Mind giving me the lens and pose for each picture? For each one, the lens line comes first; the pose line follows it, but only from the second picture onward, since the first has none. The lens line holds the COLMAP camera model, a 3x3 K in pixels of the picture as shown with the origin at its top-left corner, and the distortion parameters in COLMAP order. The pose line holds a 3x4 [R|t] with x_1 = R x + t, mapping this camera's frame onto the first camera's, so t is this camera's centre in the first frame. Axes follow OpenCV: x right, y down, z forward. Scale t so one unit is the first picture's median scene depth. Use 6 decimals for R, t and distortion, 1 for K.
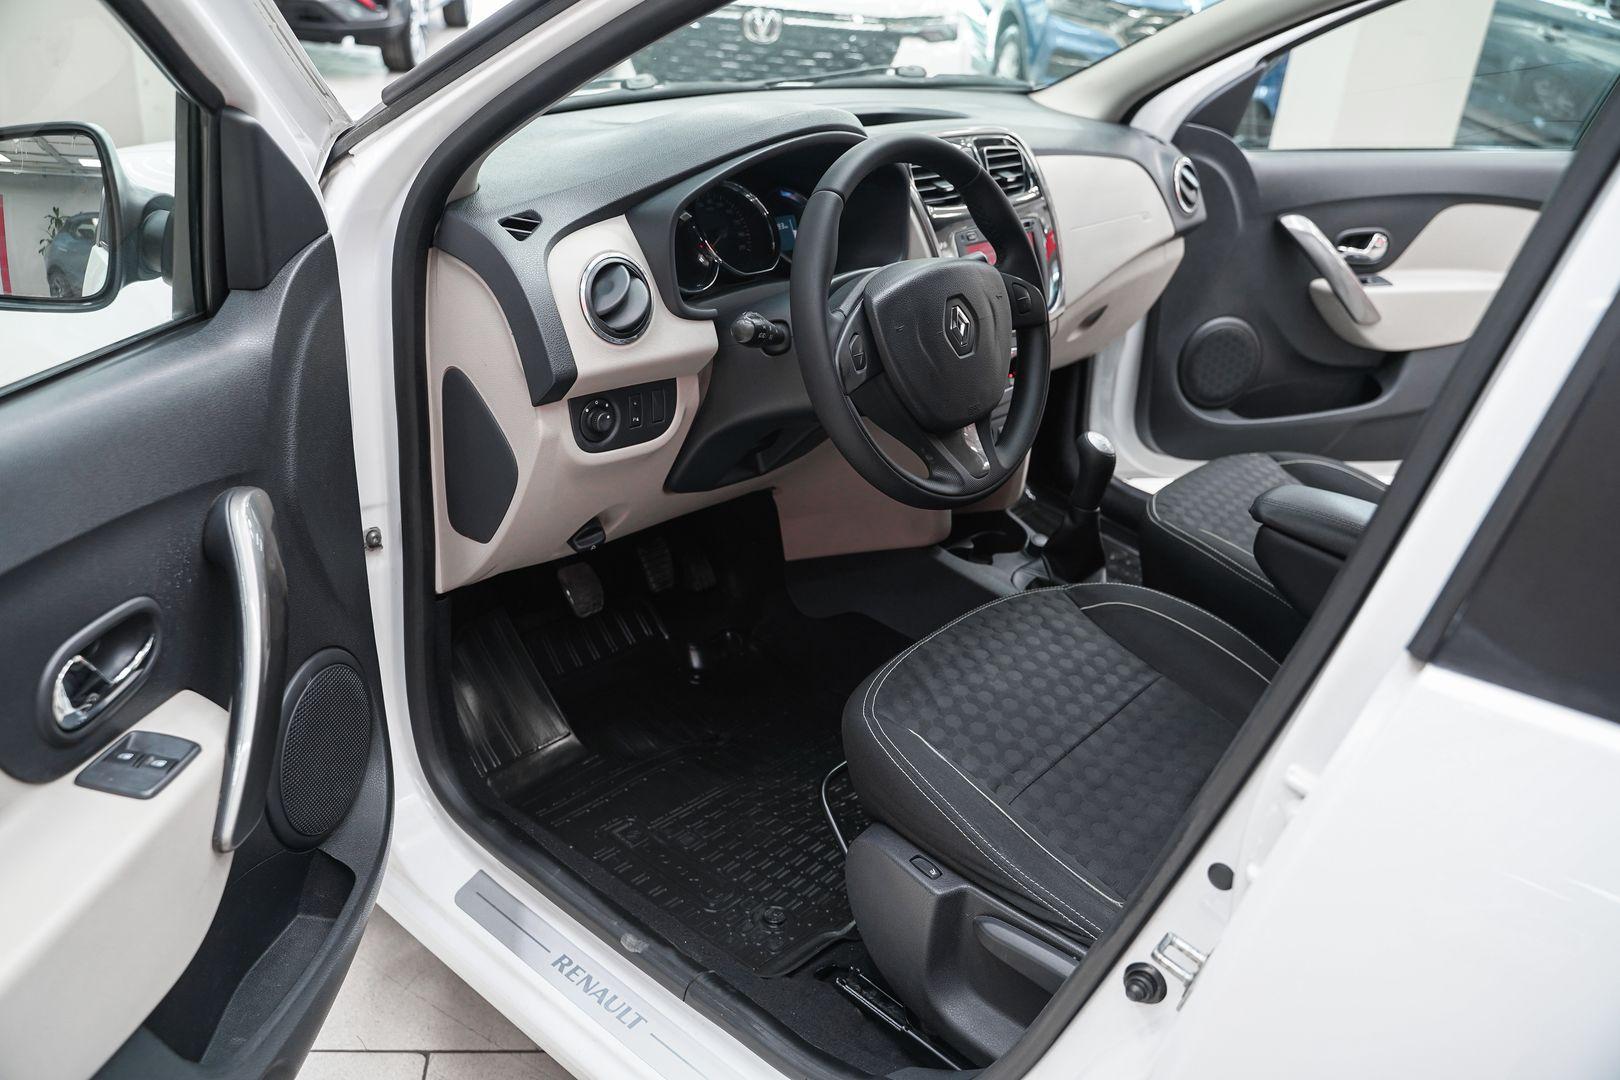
lens RADIAL K [[1315.1, 0, 810.0], [0, 1315.1, 540.0], [0, 0, 1]] dist [-0.120939, 0.097193]
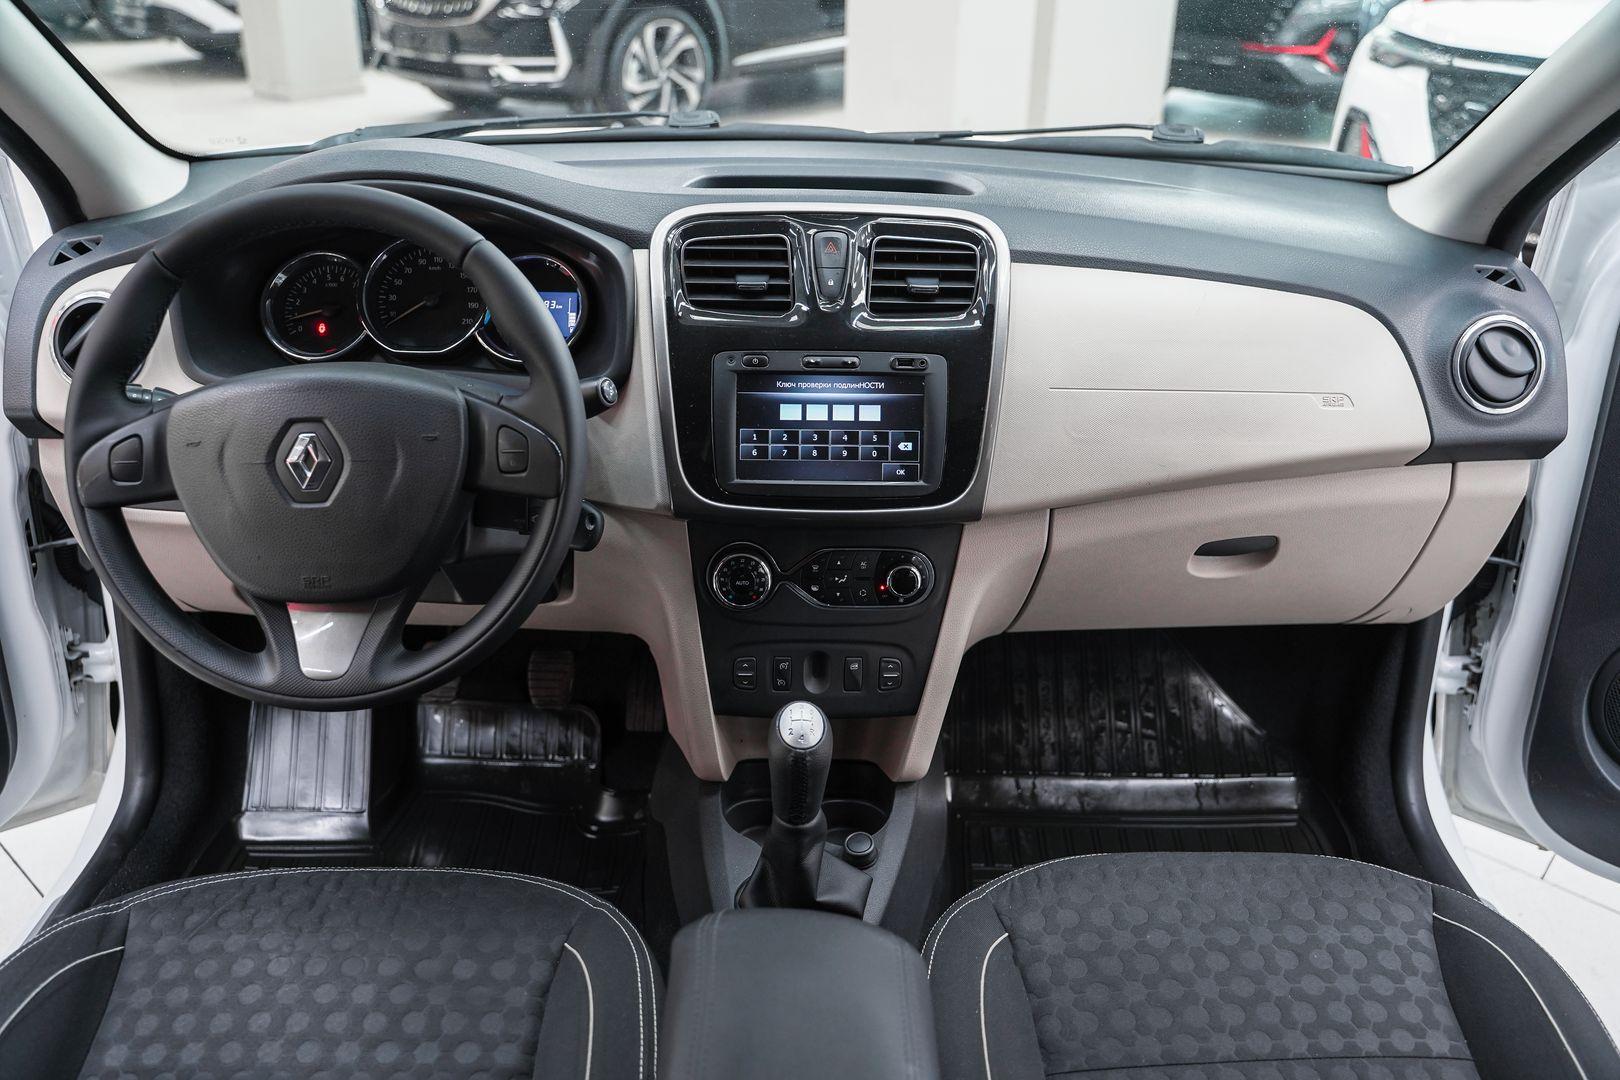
lens RADIAL K [[1315.1, 0, 810.0], [0, 1315.1, 540.0], [0, 0, 1]] dist [-0.120939, 0.097193]
pose [[0.672709, 0.267104, -0.690013, 0.582338], [-0.297229, 0.951568, 0.078577, -0.192204], [0.677582, 0.152232, 0.719519, 0.513662]]
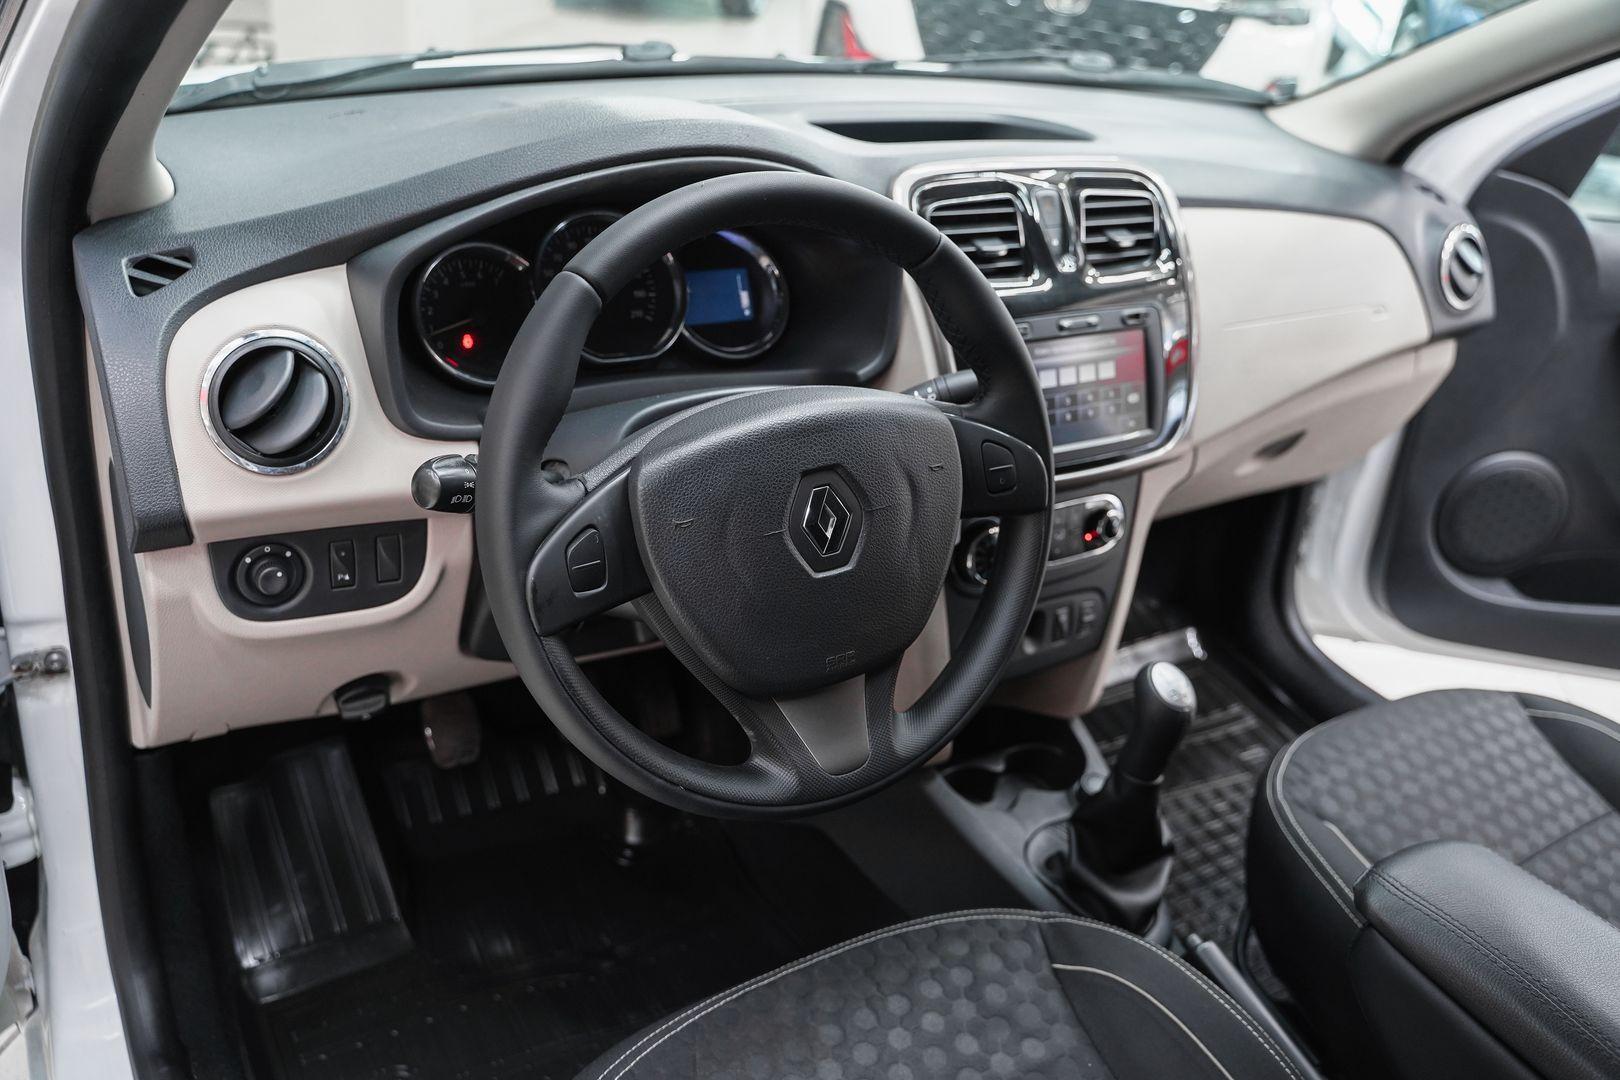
lens RADIAL K [[1323.9, 0, 810.0], [0, 1323.9, 540.0], [0, 0, 1]] dist [-0.123063, 0.102312]
pose [[0.954721, 0.165668, -0.247106, 0.187569], [-0.159220, 0.986171, 0.045997, -0.134916], [0.251309, -0.004570, 0.967896, 0.326314]]
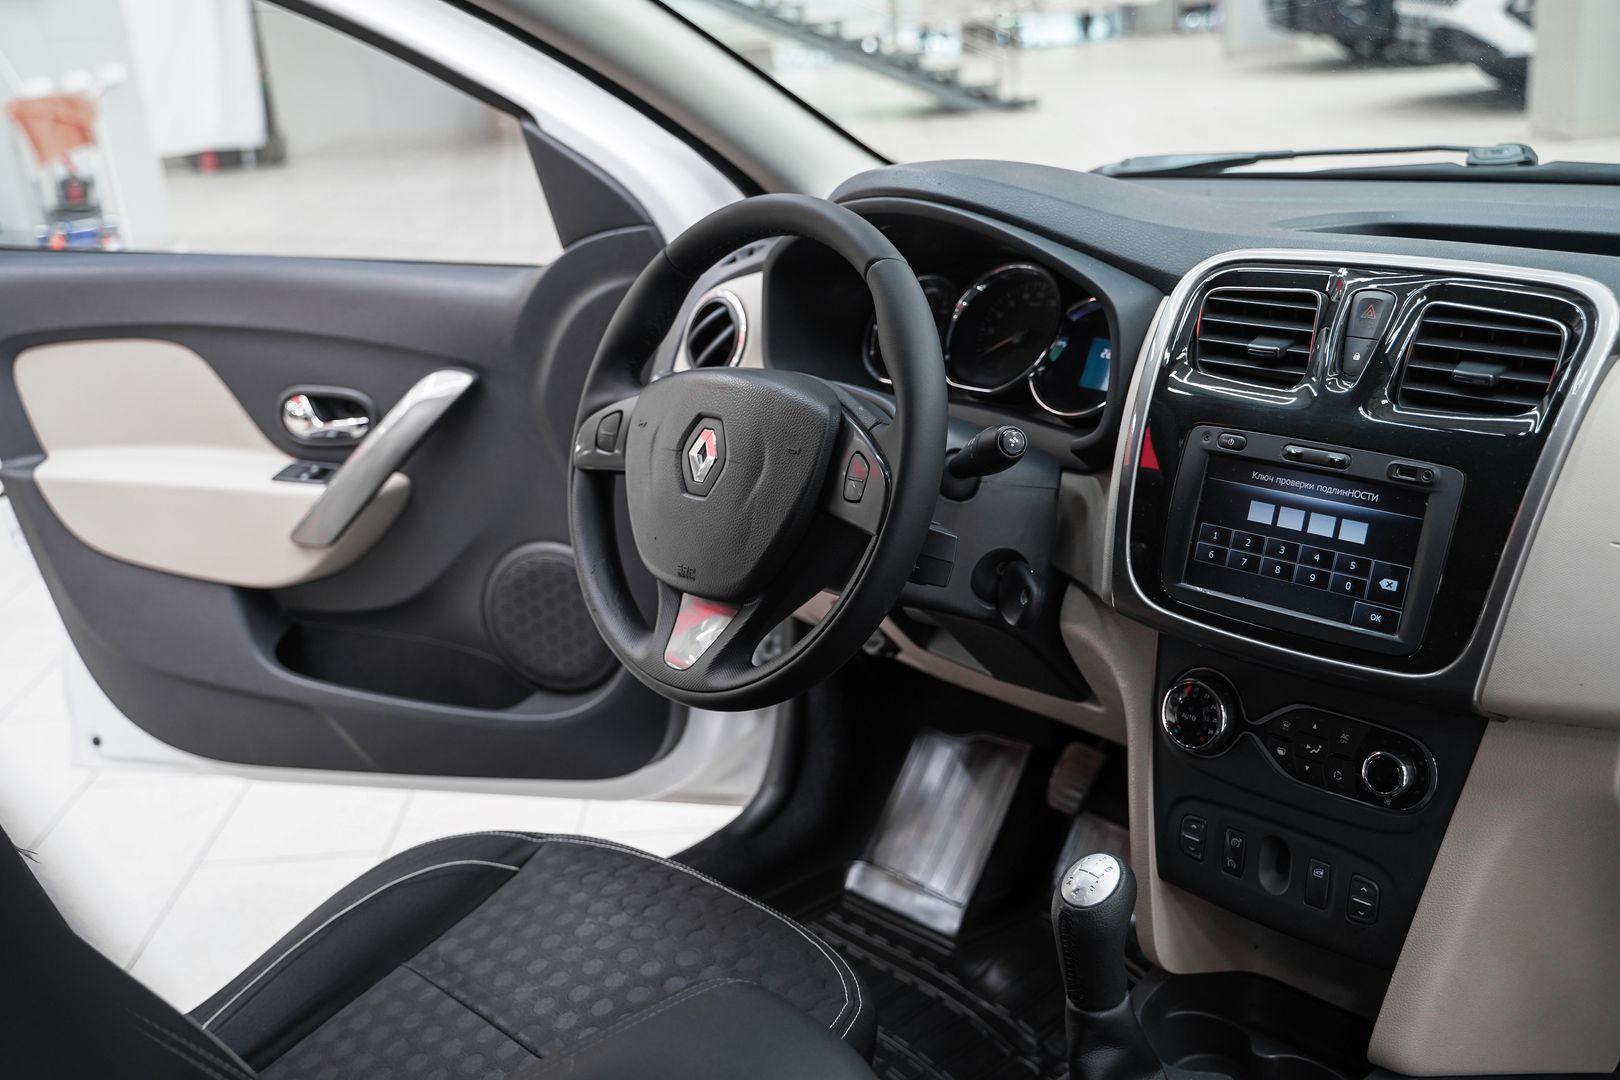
lens RADIAL K [[1689.1, 0, 782.3], [0, 1689.1, 532.2], [0, 0, 1]] dist [-0.032873, 0.038872]
pose [[-0.128870, 0.250376, -0.959533, 0.753537], [-0.372186, 0.884656, 0.280824, -0.301135], [0.919168, 0.393314, -0.020819, 0.799656]]
